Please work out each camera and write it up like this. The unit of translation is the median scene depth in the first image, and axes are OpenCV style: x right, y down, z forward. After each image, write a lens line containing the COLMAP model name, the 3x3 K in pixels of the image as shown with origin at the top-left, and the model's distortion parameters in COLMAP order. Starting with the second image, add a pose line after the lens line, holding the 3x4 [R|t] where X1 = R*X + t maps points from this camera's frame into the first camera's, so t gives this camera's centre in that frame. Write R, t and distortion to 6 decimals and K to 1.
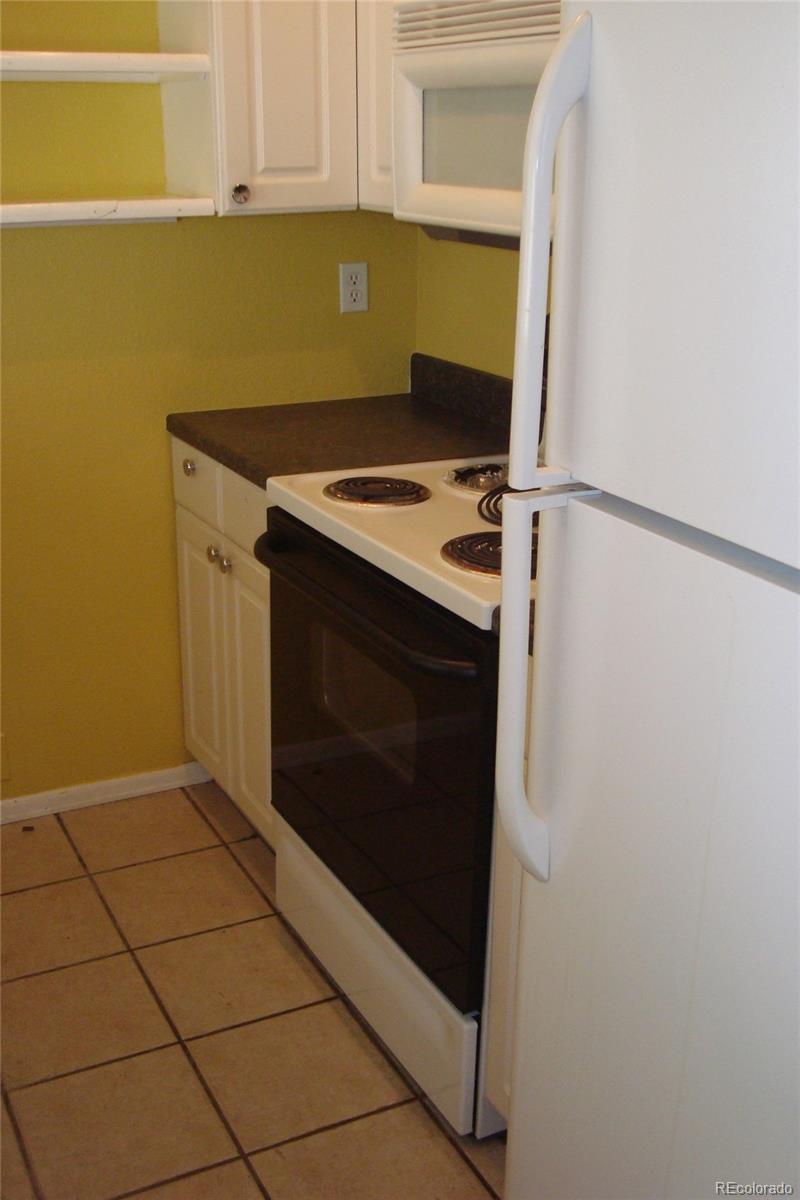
lens RADIAL K [[1387.7, 0, 400.0], [0, 1387.7, 600.0], [0, 0, 1]] dist [-0.269414, 0.602347]
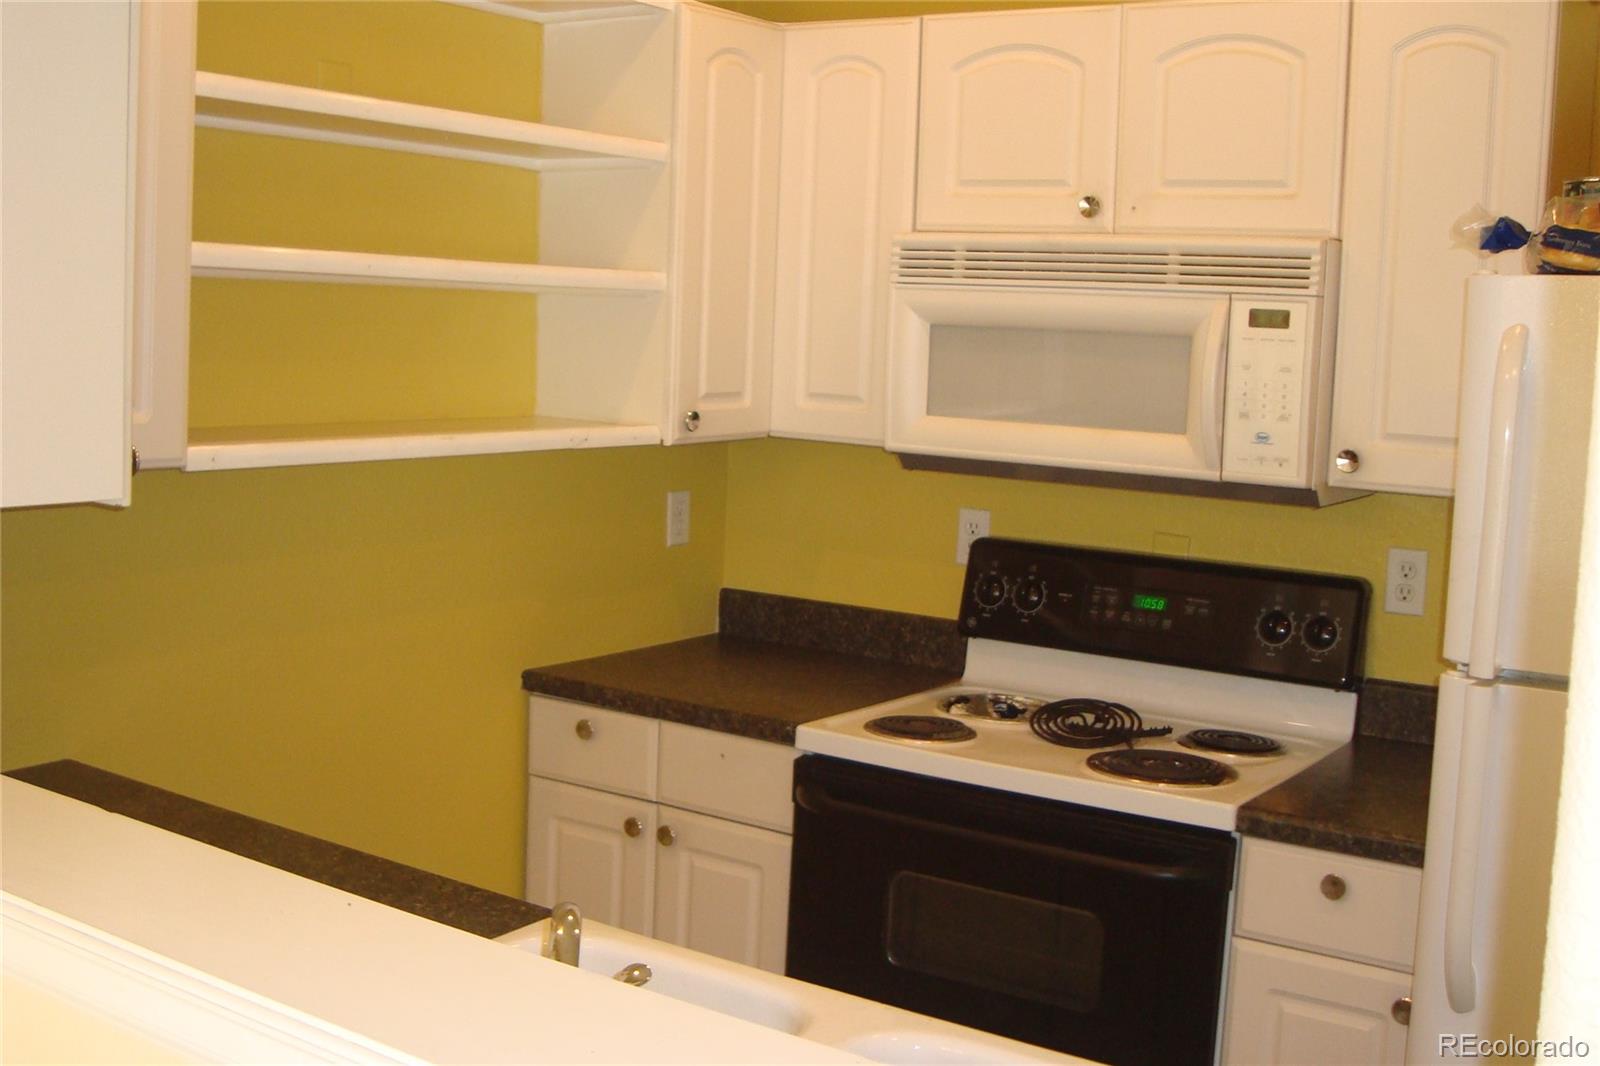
lens RADIAL K [[1850.2, 0, 800.0], [0, 1850.2, 533.0], [0, 0, 1]] dist [-0.269414, 0.602347]
pose [[0.892811, -0.030641, 0.449387, -0.589911], [0.120296, 0.977665, -0.172335, 0.000287], [-0.434070, 0.207922, 0.876557, -0.111251]]
